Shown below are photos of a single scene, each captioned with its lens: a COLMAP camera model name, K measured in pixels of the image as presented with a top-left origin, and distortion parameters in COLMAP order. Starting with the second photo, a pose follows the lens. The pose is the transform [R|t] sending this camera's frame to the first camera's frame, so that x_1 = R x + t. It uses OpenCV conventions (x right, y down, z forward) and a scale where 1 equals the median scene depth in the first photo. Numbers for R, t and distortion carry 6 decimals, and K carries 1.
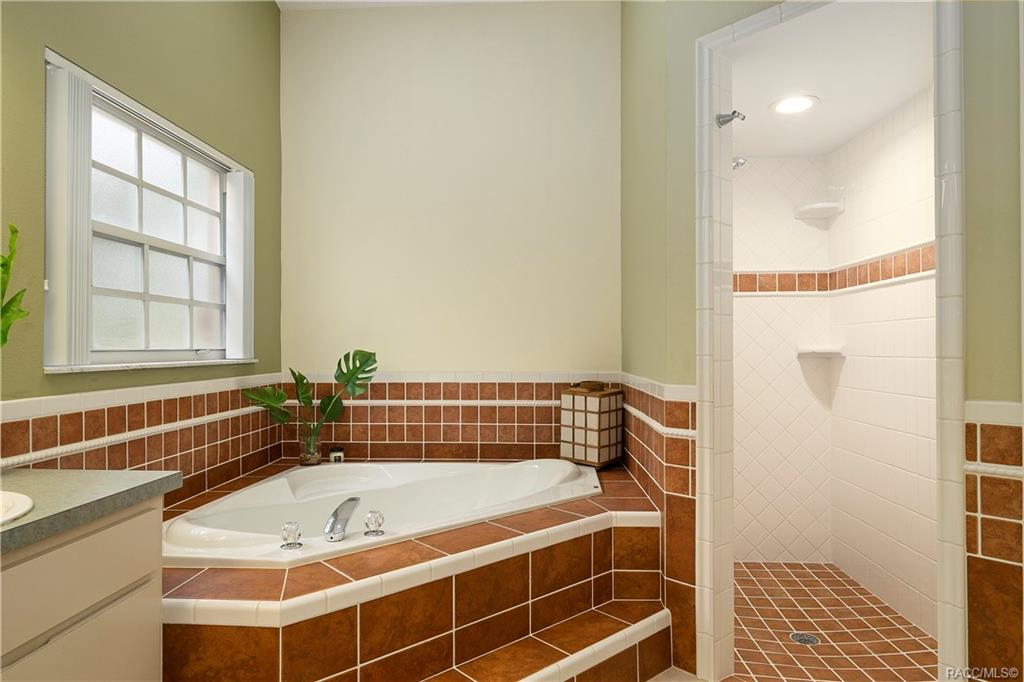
lens RADIAL K [[629.0, 0, 512.0], [0, 629.0, 341.0], [0, 0, 1]] dist [-0.001017, 0.000021]
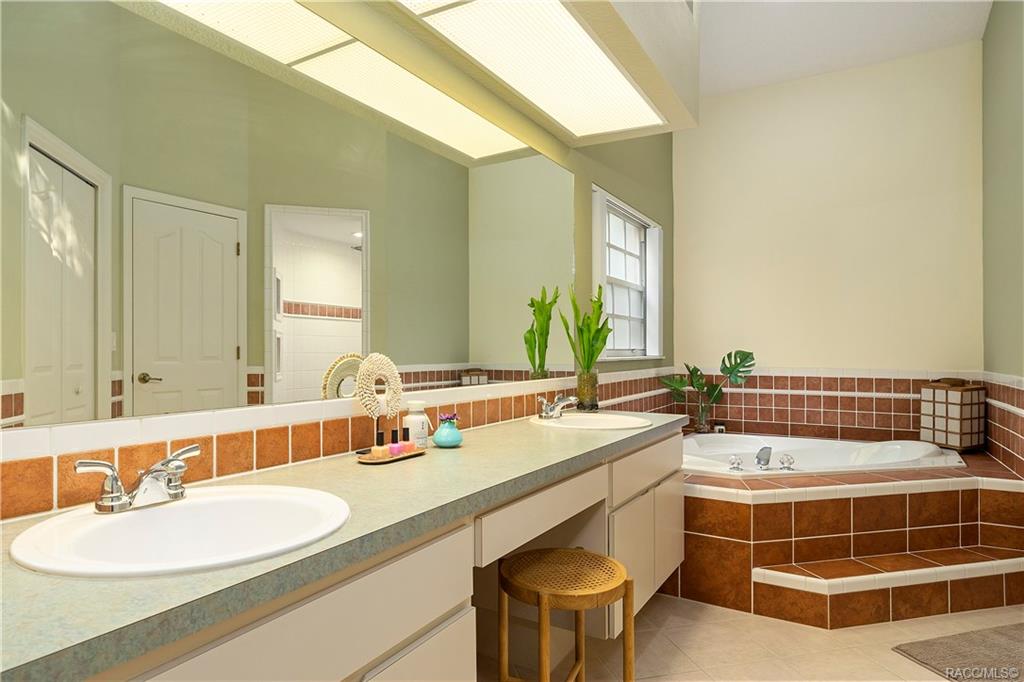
lens RADIAL K [[594.0, 0, 512.0], [0, 594.0, 341.0], [0, 0, 1]] dist [-0.001328, -0.000615]
pose [[0.883945, -0.000686, -0.467590, -0.082282], [-0.001012, 0.999994, -0.003380, -0.000987], [0.467589, 0.003461, 0.883939, -0.367121]]
